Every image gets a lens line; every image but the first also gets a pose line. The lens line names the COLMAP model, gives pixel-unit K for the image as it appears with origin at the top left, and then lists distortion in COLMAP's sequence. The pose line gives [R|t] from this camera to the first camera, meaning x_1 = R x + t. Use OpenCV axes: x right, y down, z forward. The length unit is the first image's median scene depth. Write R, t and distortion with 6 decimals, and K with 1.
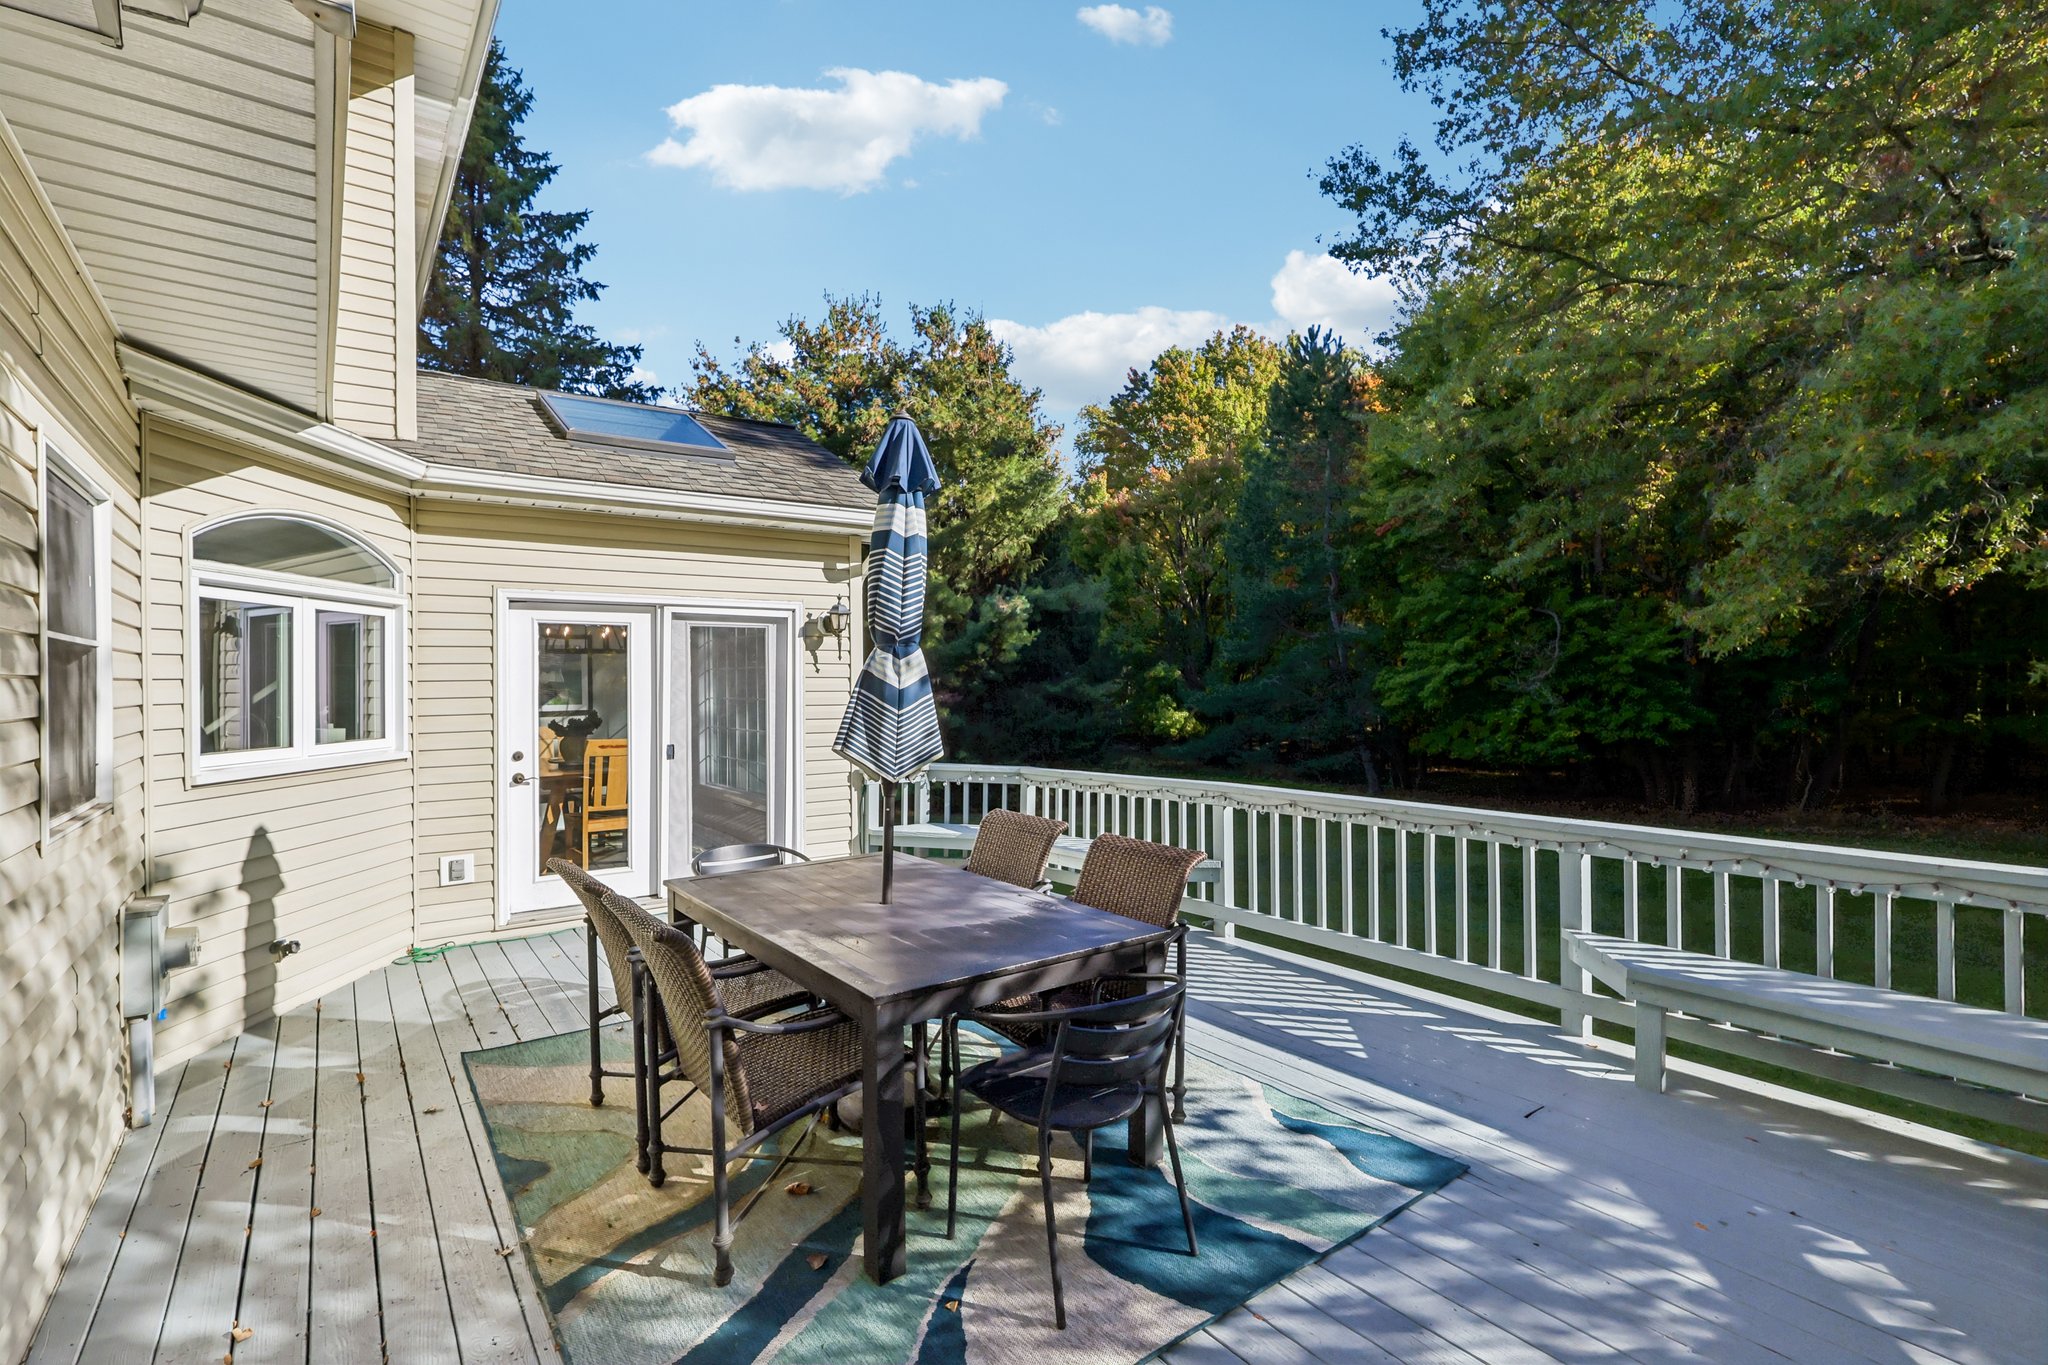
lens RADIAL K [[931.8, 0, 975.2], [0, 931.8, 678.9], [0, 0, 1]] dist [0.000339, 0.000153]
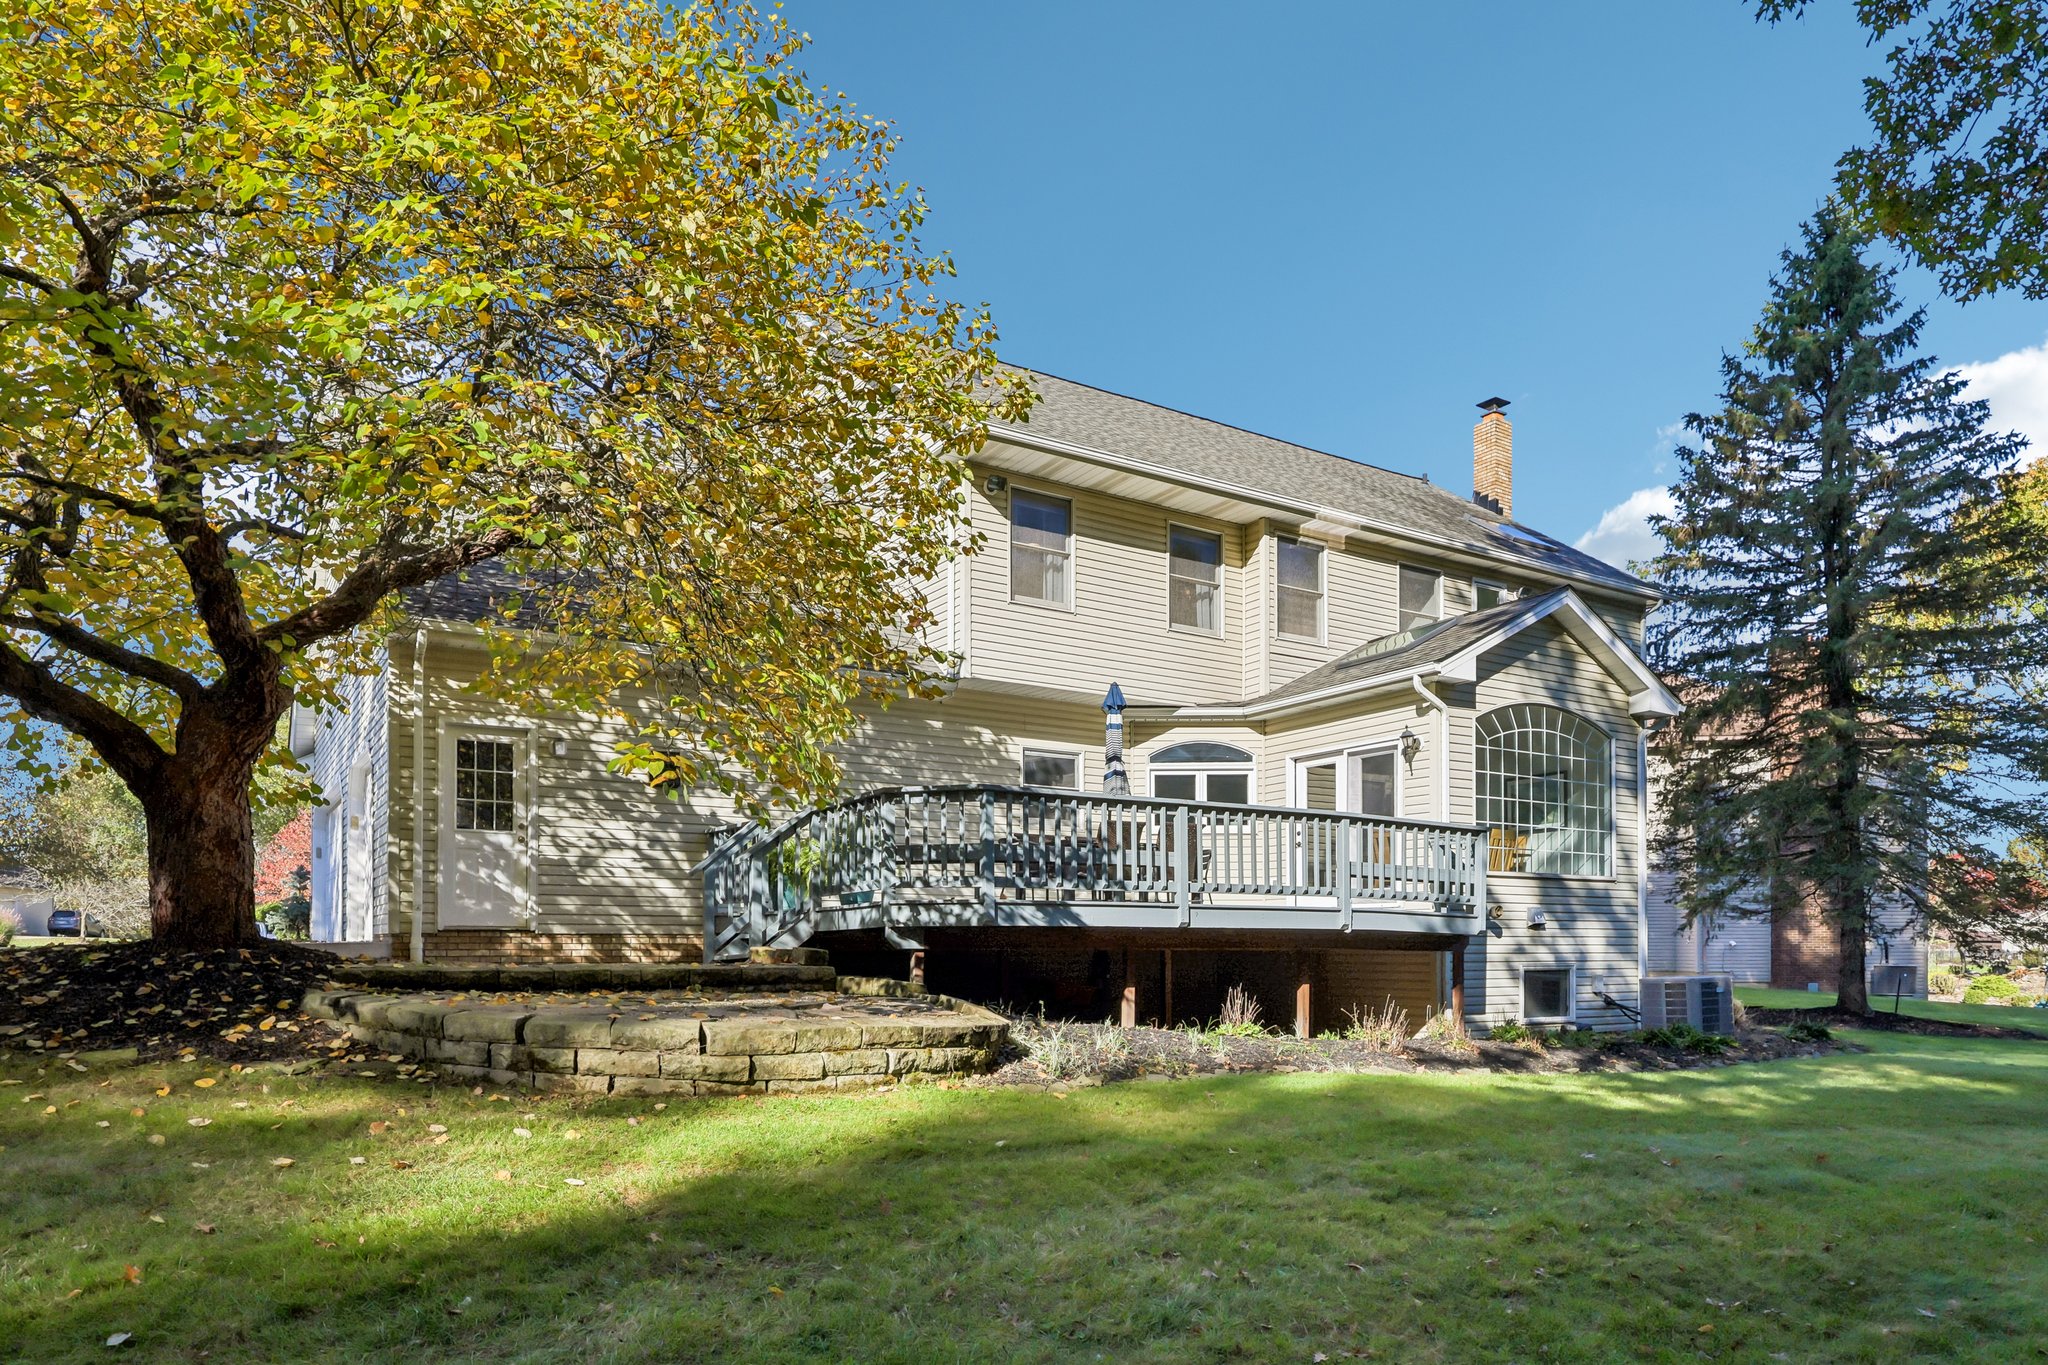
lens RADIAL K [[1266.1, 0, 1025.4], [0, 1266.1, 692.7], [0, 0, 1]] dist [-0.008153, 0.000523]
pose [[-0.079390, -0.183454, -0.979817, 2.210115], [-0.001101, 0.982935, -0.183949, 0.273863], [0.996843, -0.013525, -0.078237, 0.600029]]
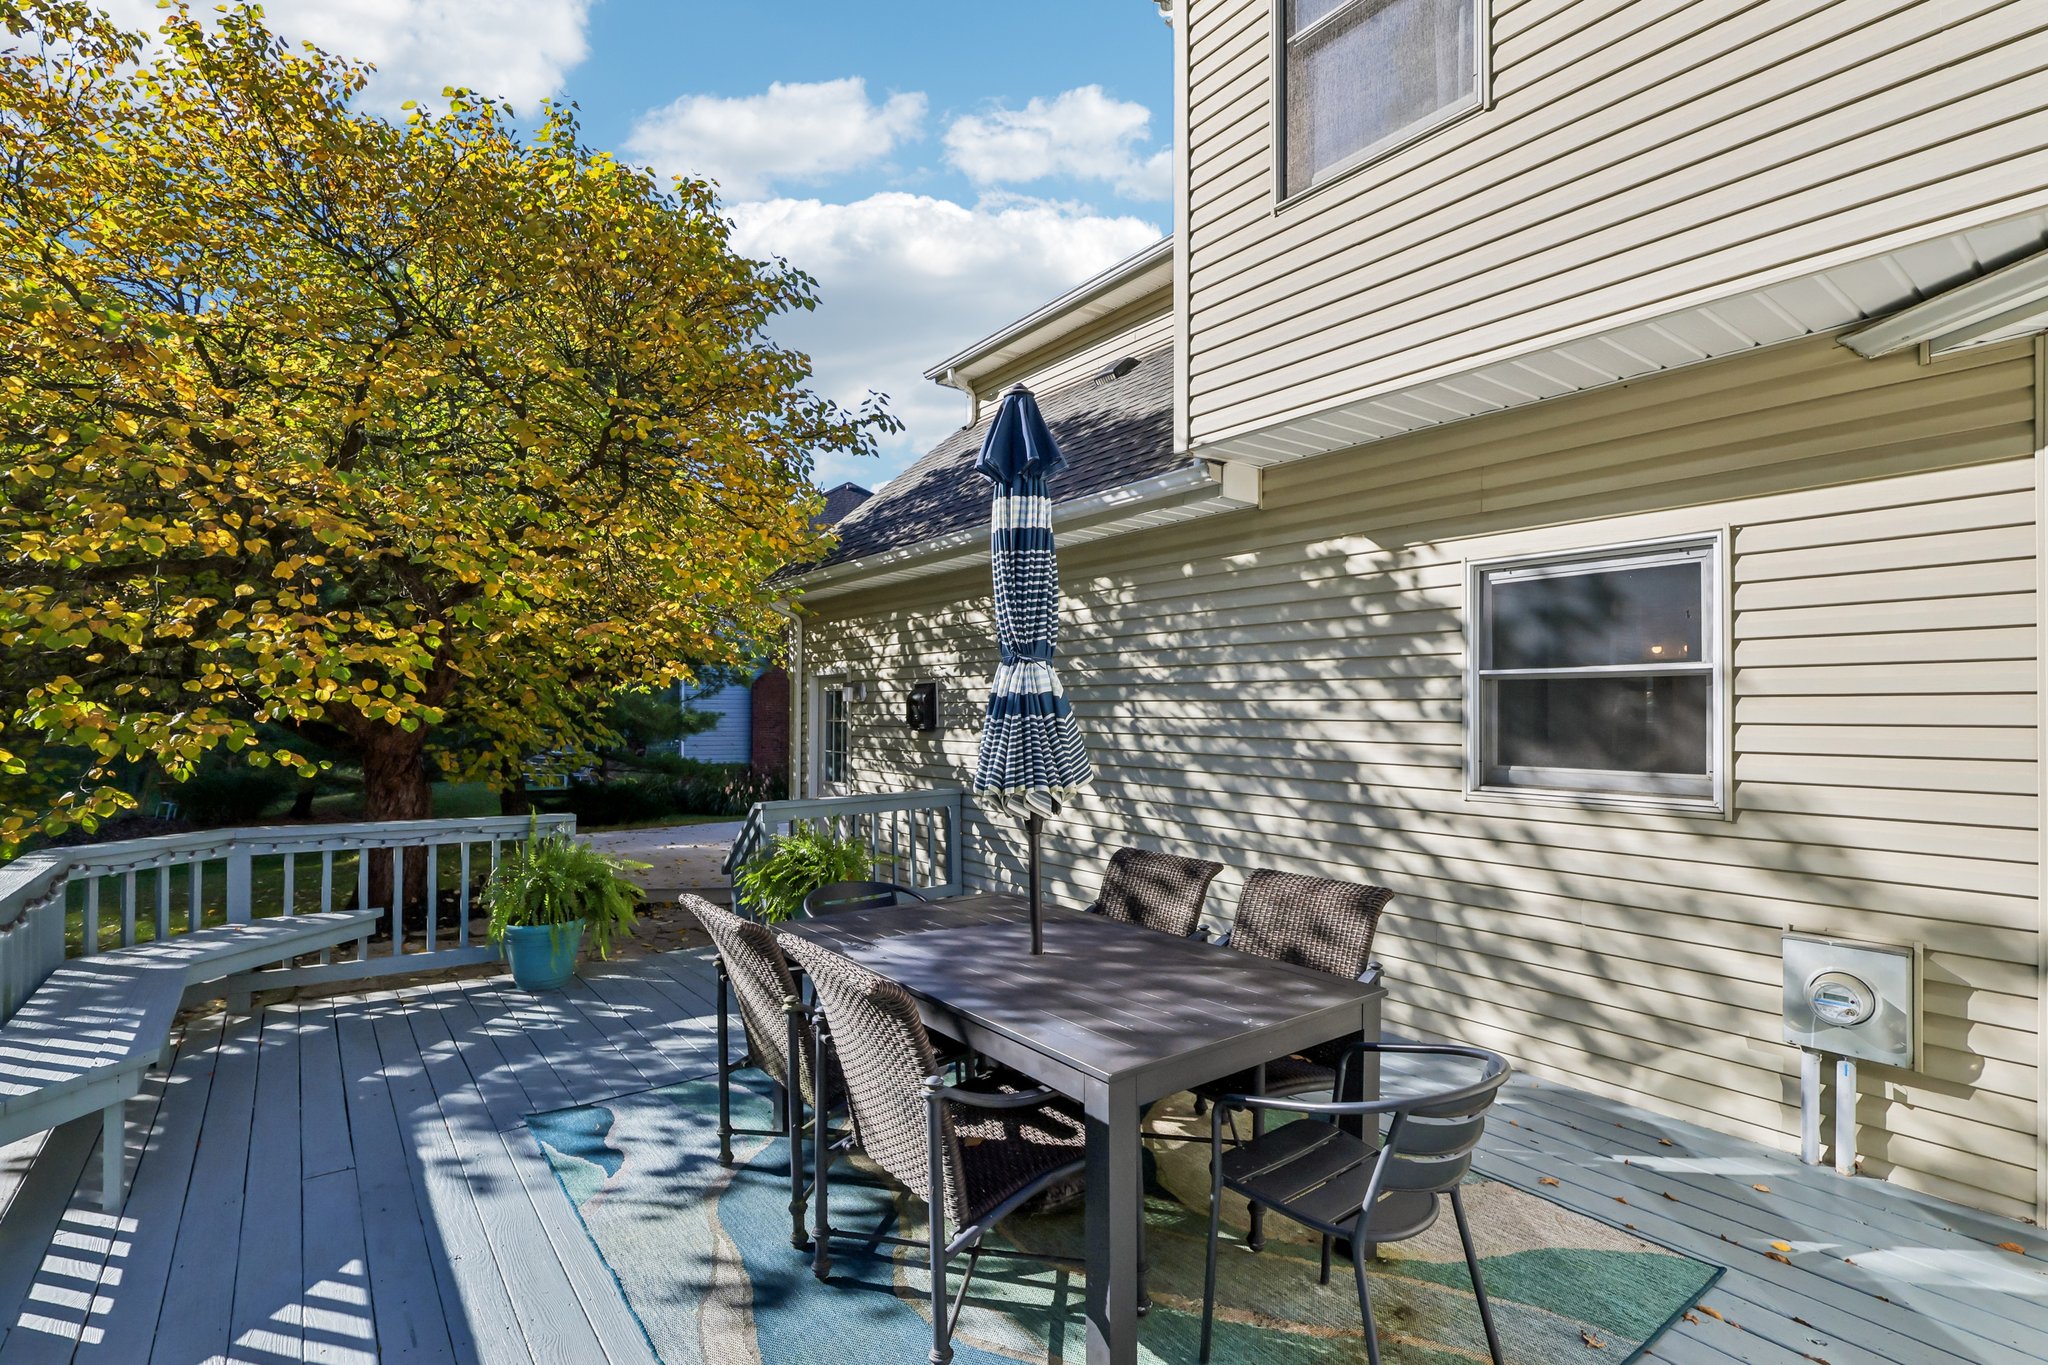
lens RADIAL K [[931.8, 0, 975.1], [0, 931.8, 688.9], [0, 0, 1]] dist [0.000339, 0.000153]
pose [[-0.999534, 0.010696, -0.028603, -0.013315], [0.011432, 0.999604, -0.025703, 0.006024], [0.028317, -0.026018, -0.999260, 1.073072]]
